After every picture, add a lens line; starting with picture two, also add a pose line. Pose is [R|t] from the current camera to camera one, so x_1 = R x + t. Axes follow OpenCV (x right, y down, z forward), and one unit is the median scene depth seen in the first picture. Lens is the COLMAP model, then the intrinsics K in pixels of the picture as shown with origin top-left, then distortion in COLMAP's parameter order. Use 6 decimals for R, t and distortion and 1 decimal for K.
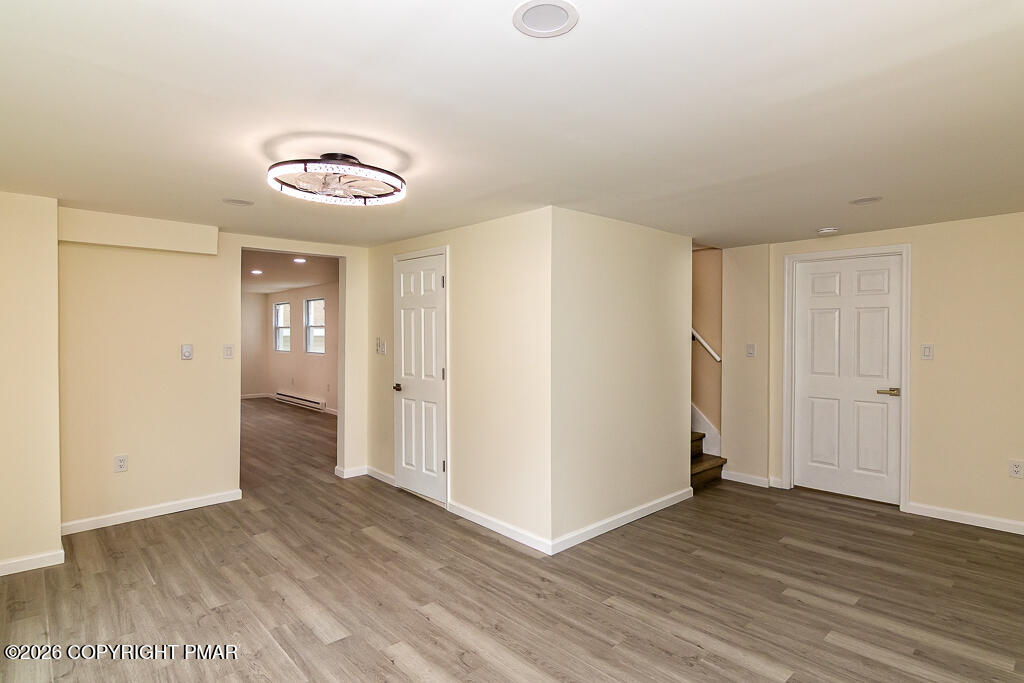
lens RADIAL K [[524.8, 0, 516.1], [0, 524.8, 340.4], [0, 0, 1]] dist [-0.001933, 0.001743]
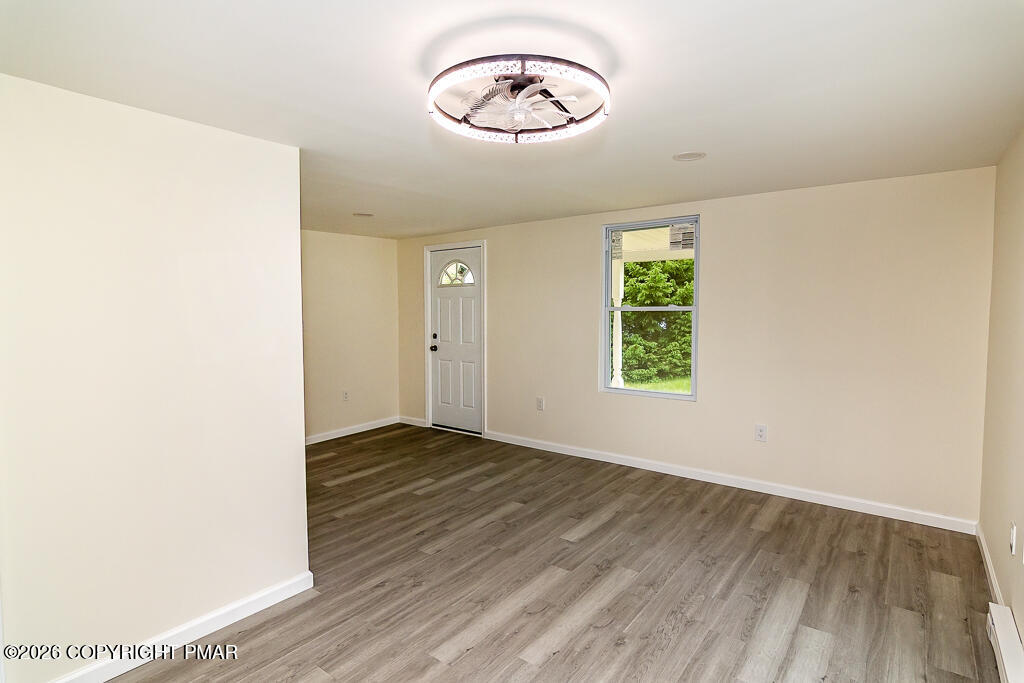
lens RADIAL K [[524.8, 0, 516.5], [0, 524.8, 339.9], [0, 0, 1]] dist [-0.001933, 0.001743]
pose [[-0.152615, -0.060764, 0.986416, -0.853433], [0.027796, 0.997449, 0.065744, -0.014917], [-0.987895, 0.037452, -0.150537, 0.902566]]
